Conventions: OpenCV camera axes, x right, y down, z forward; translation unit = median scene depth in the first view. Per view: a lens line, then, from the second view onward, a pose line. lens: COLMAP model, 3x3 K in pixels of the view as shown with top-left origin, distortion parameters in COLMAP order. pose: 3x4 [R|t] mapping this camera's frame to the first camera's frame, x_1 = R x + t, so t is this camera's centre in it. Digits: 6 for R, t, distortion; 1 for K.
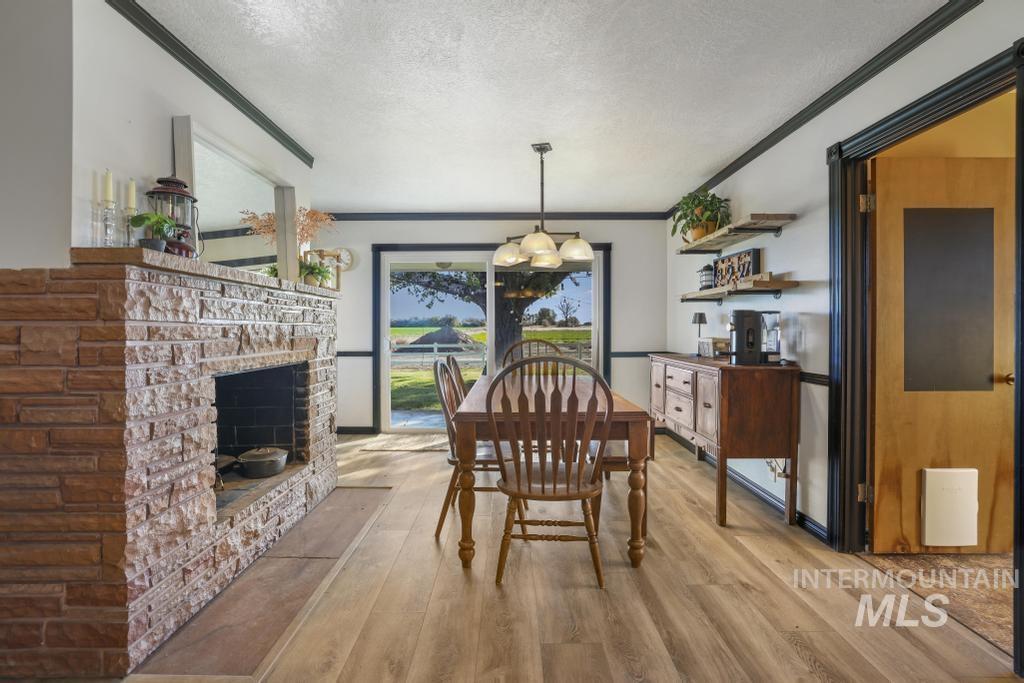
lens RADIAL K [[448.3, 0, 510.2], [0, 448.3, 336.4], [0, 0, 1]] dist [0.000586, 0.000230]
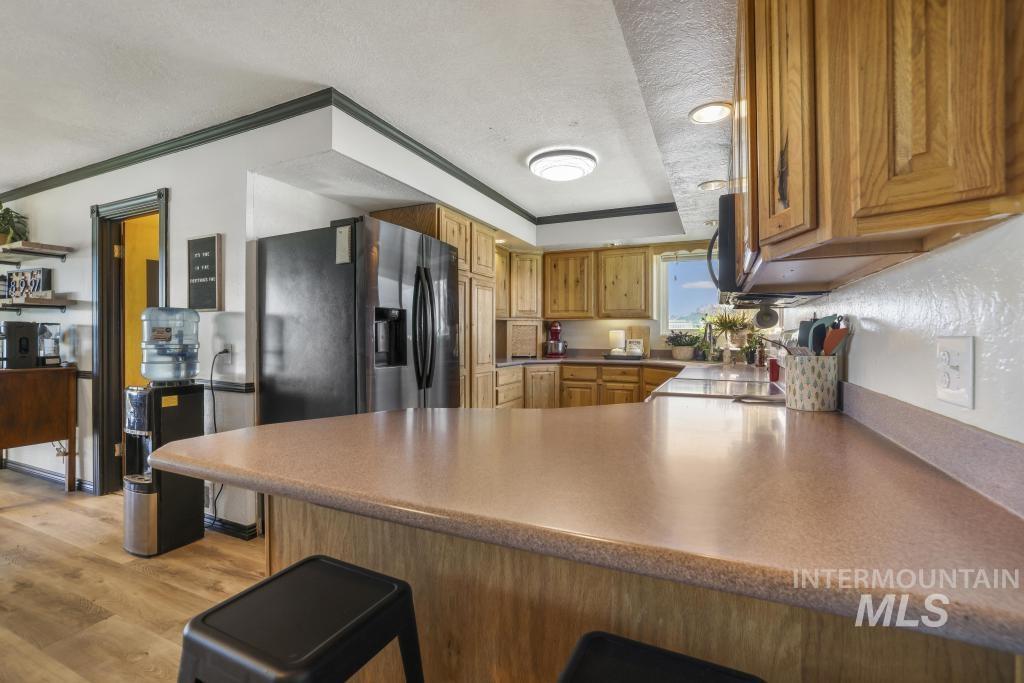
lens RADIAL K [[448.3, 0, 509.7], [0, 448.3, 338.0], [0, 0, 1]] dist [0.000586, 0.000230]
pose [[0.432606, -0.004711, 0.901571, 0.019901], [0.015615, 0.999875, -0.002268, 0.007364], [-0.901448, 0.015060, 0.432626, -0.669702]]
